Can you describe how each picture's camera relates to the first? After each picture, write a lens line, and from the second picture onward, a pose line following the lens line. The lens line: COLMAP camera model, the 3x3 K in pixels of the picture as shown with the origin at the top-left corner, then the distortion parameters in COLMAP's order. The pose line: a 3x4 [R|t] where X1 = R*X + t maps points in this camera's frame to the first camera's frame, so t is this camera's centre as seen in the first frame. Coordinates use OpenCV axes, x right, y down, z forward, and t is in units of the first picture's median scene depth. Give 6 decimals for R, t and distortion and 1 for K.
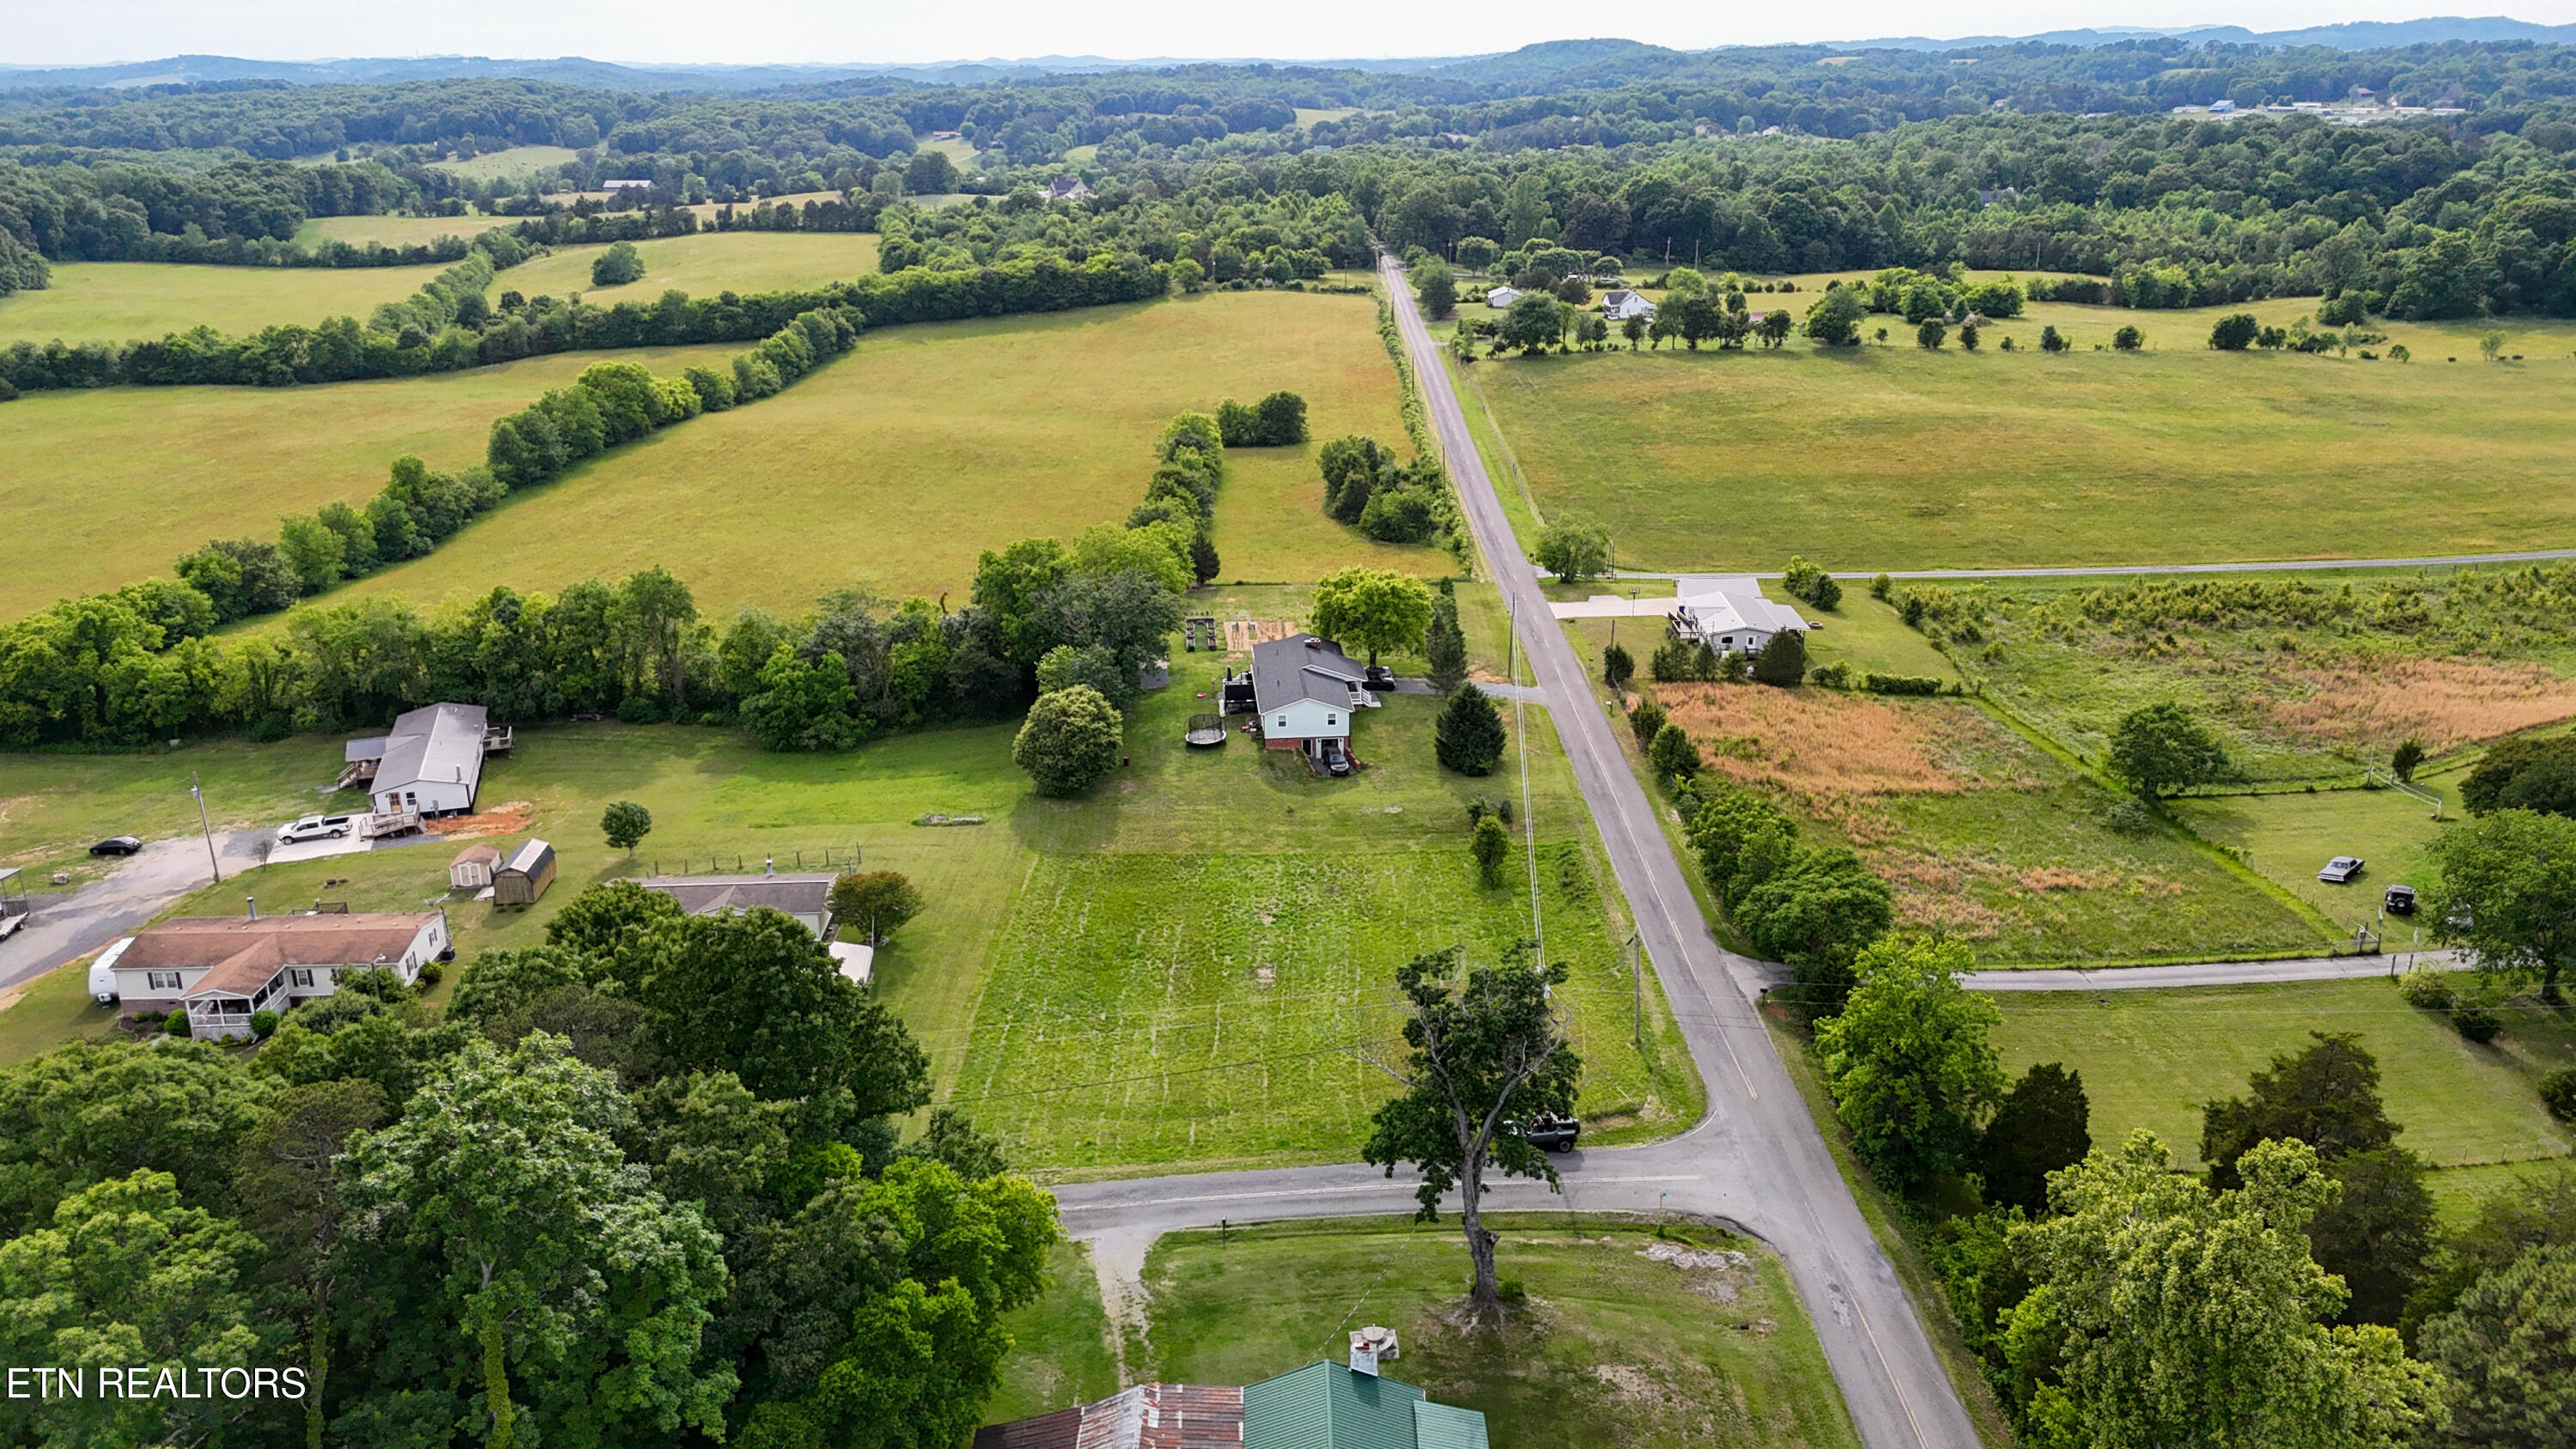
lens RADIAL K [[1886.5, 0, 1288.4], [0, 1886.5, 720.5], [0, 0, 1]] dist [0.091990, -0.096289]
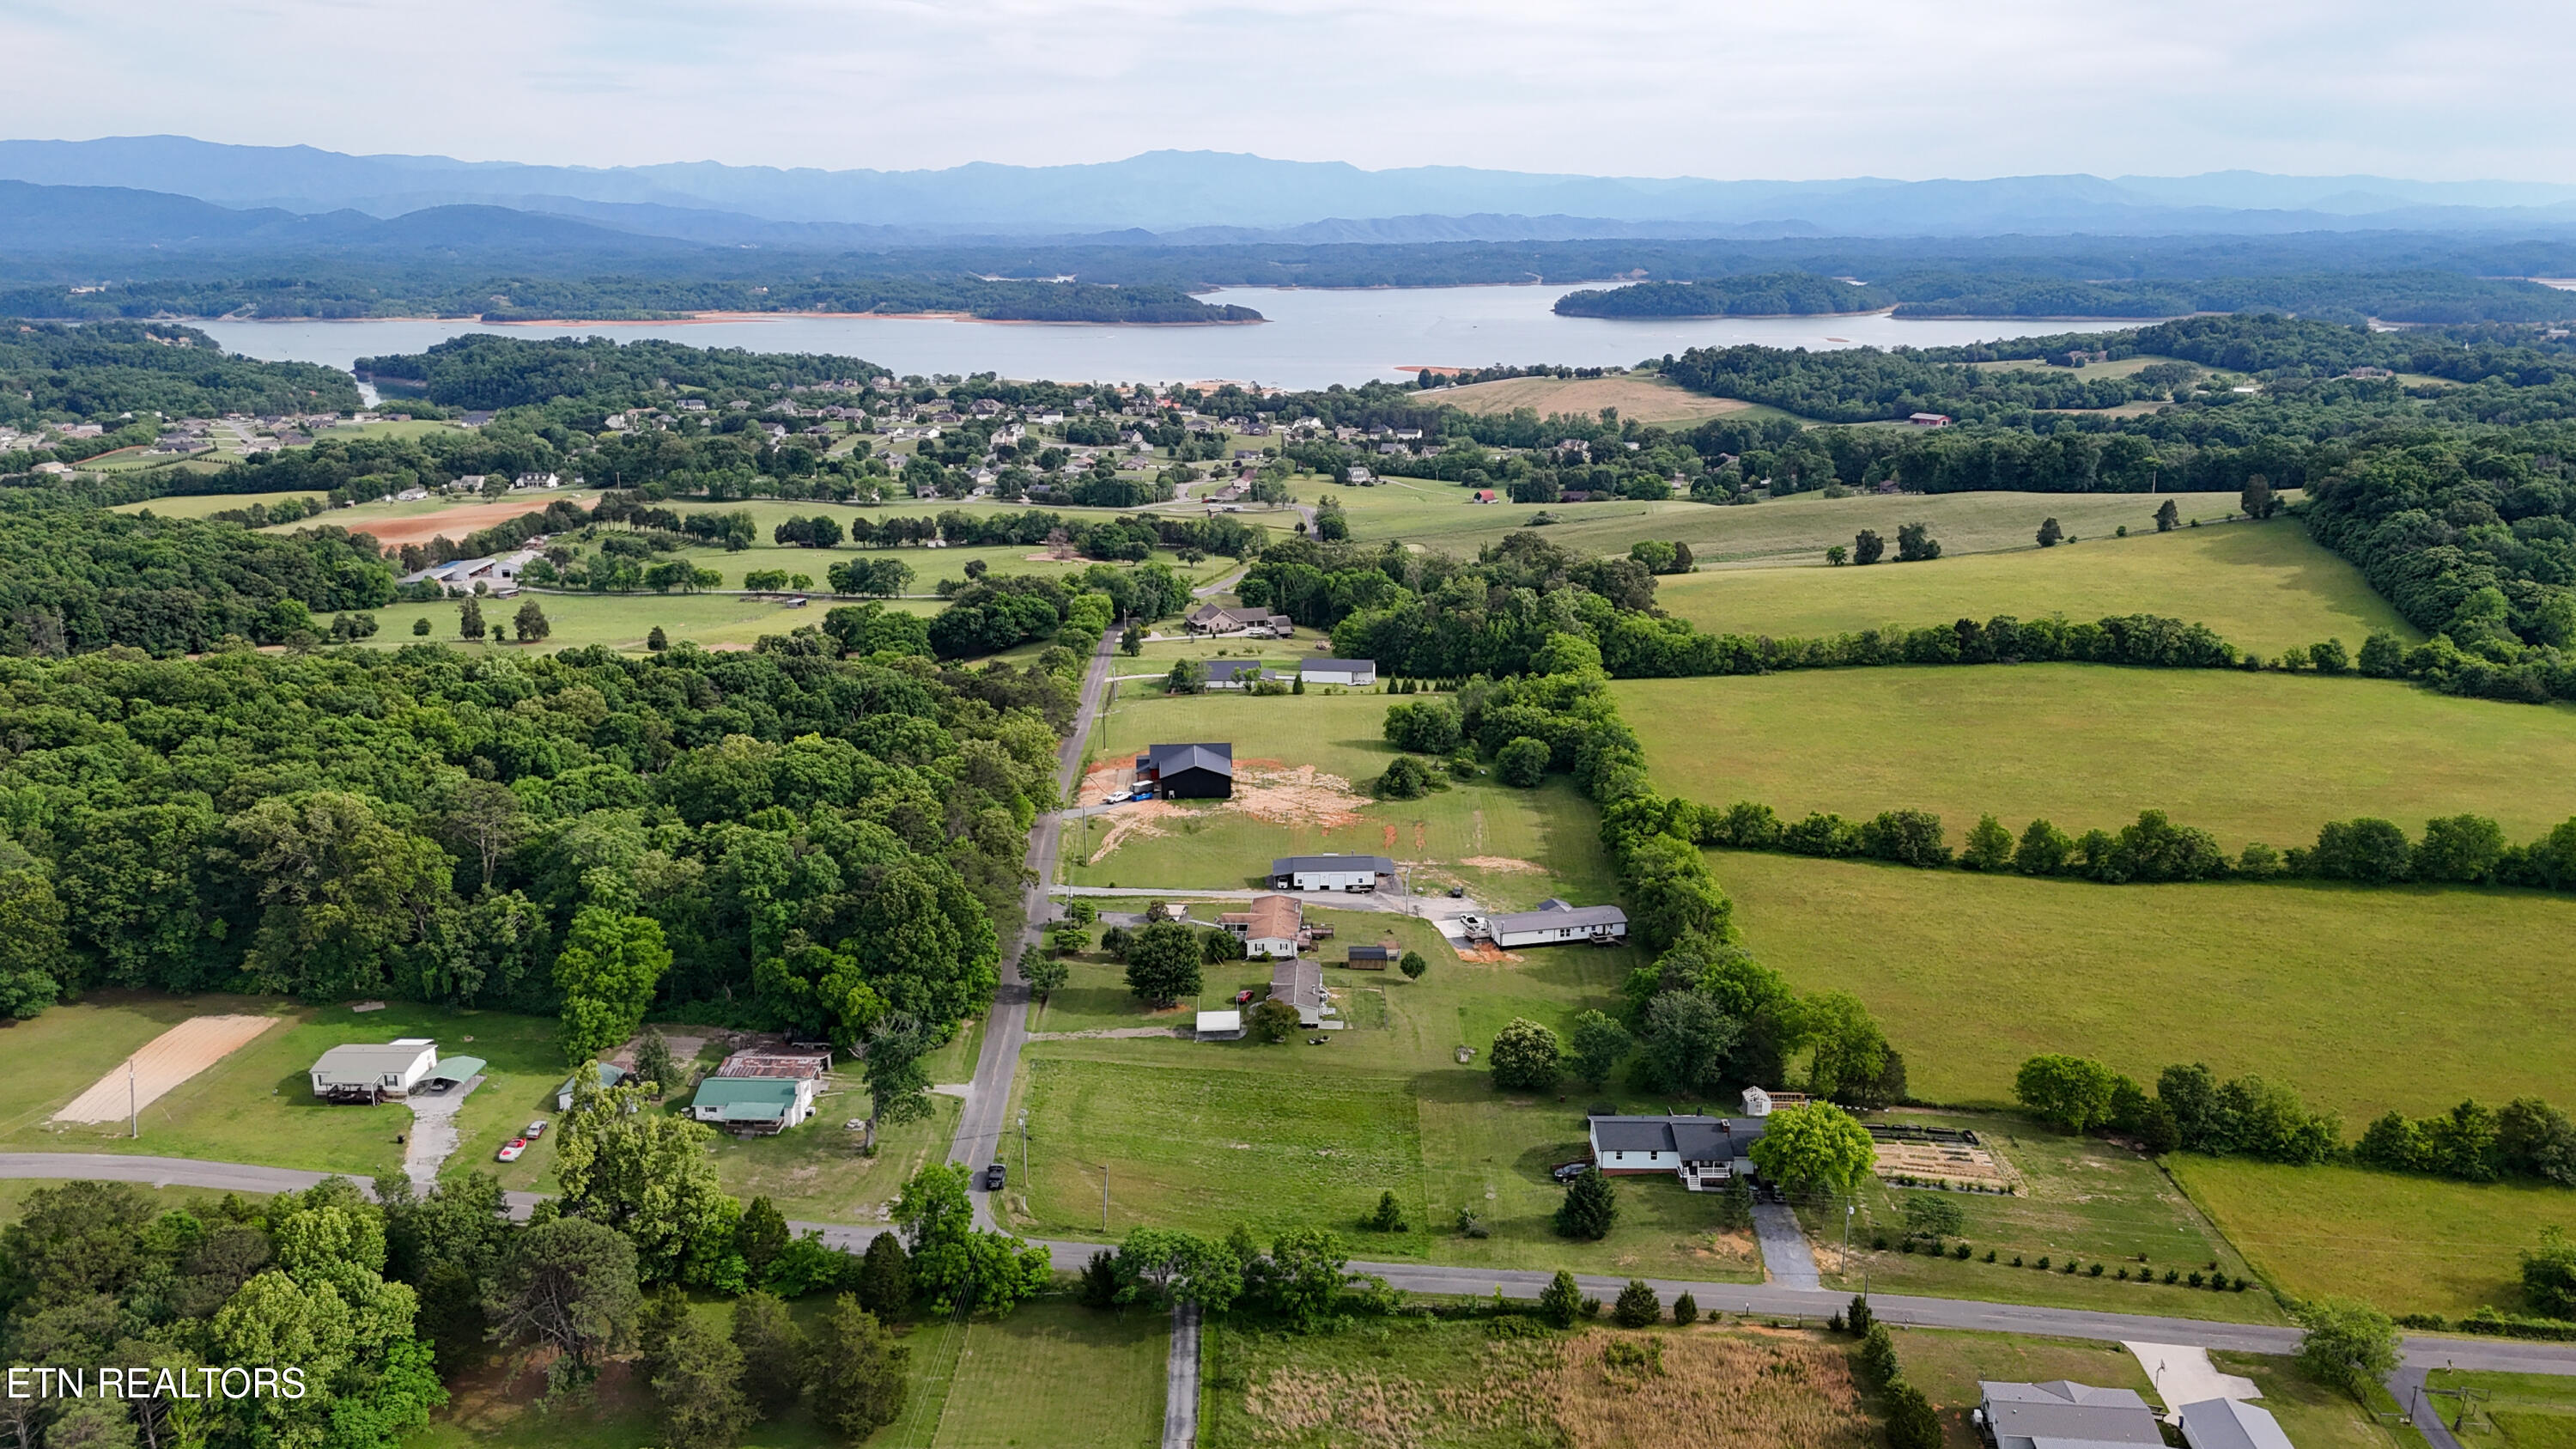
lens RADIAL K [[1886.5, 0, 1281.0], [0, 1886.5, 721.0], [0, 0, 1]] dist [0.091990, -0.096289]
pose [[-0.074804, 0.260404, -0.962598, 0.522347], [-0.324480, 0.906414, 0.270421, -0.235120], [0.942930, 0.332572, 0.016693, 0.293635]]
